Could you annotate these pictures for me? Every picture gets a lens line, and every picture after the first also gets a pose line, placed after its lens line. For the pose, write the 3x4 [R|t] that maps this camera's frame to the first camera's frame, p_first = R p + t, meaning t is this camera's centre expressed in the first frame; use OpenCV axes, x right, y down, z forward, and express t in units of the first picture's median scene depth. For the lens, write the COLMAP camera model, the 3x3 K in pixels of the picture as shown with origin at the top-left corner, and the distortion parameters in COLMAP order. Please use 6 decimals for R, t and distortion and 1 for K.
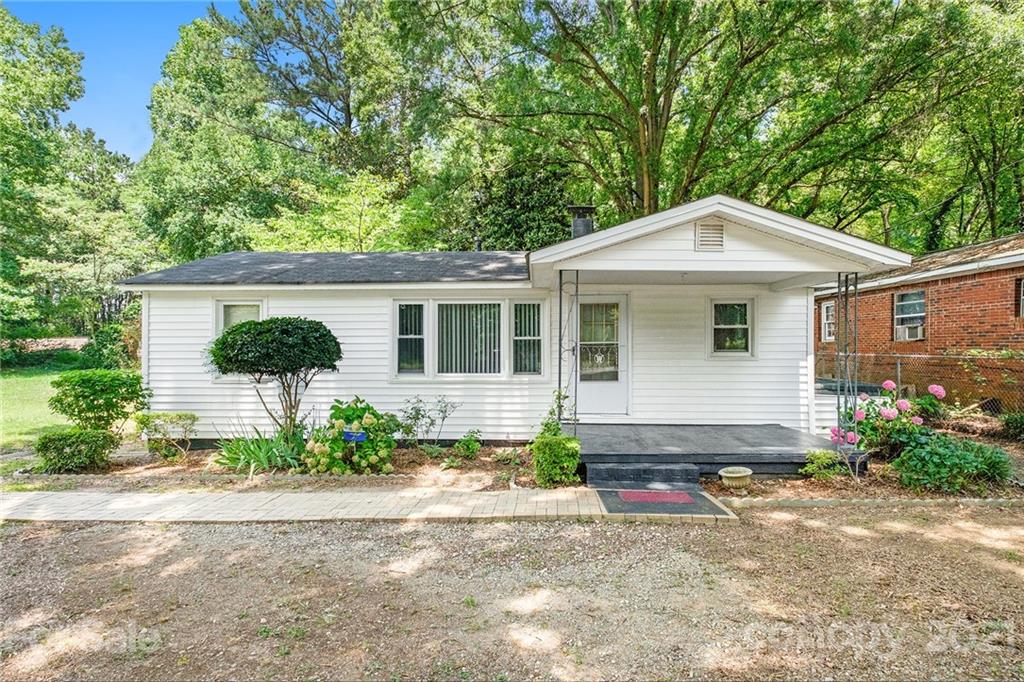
lens RADIAL K [[539.6, 0, 512.3], [0, 539.6, 345.7], [0, 0, 1]] dist [-0.001883, 0.000232]
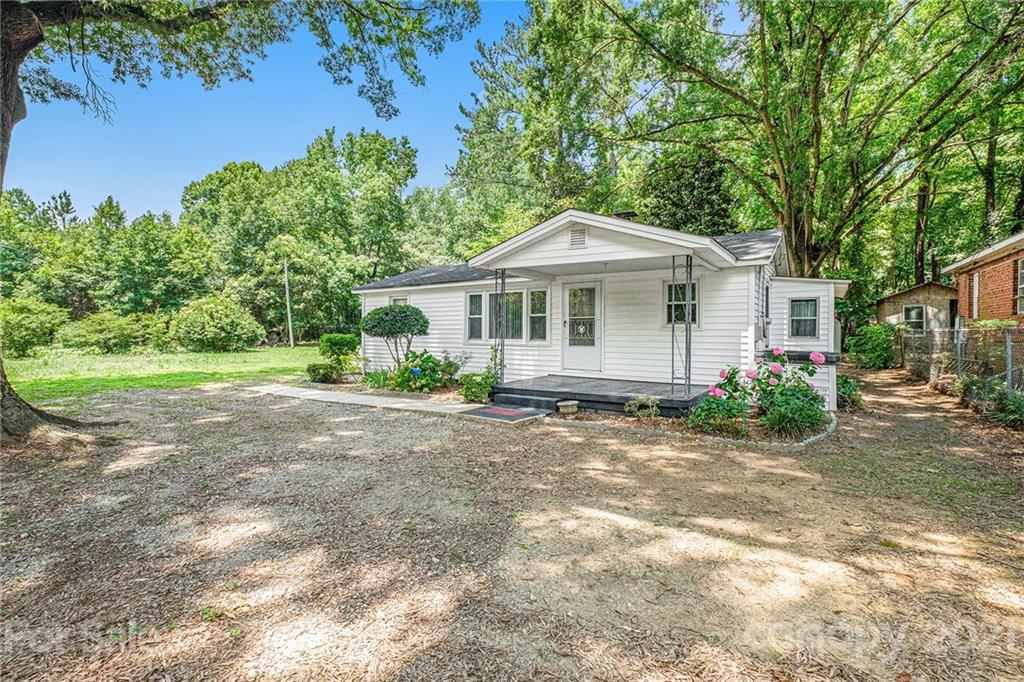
lens RADIAL K [[460.0, 0, 513.2], [0, 460.0, 334.2], [0, 0, 1]] dist [-0.000527, -0.000233]
pose [[0.844539, 0.006357, -0.535456, 0.635172], [-0.002823, 0.999968, 0.007418, 0.028332], [0.535487, -0.004753, 0.844530, -0.072532]]
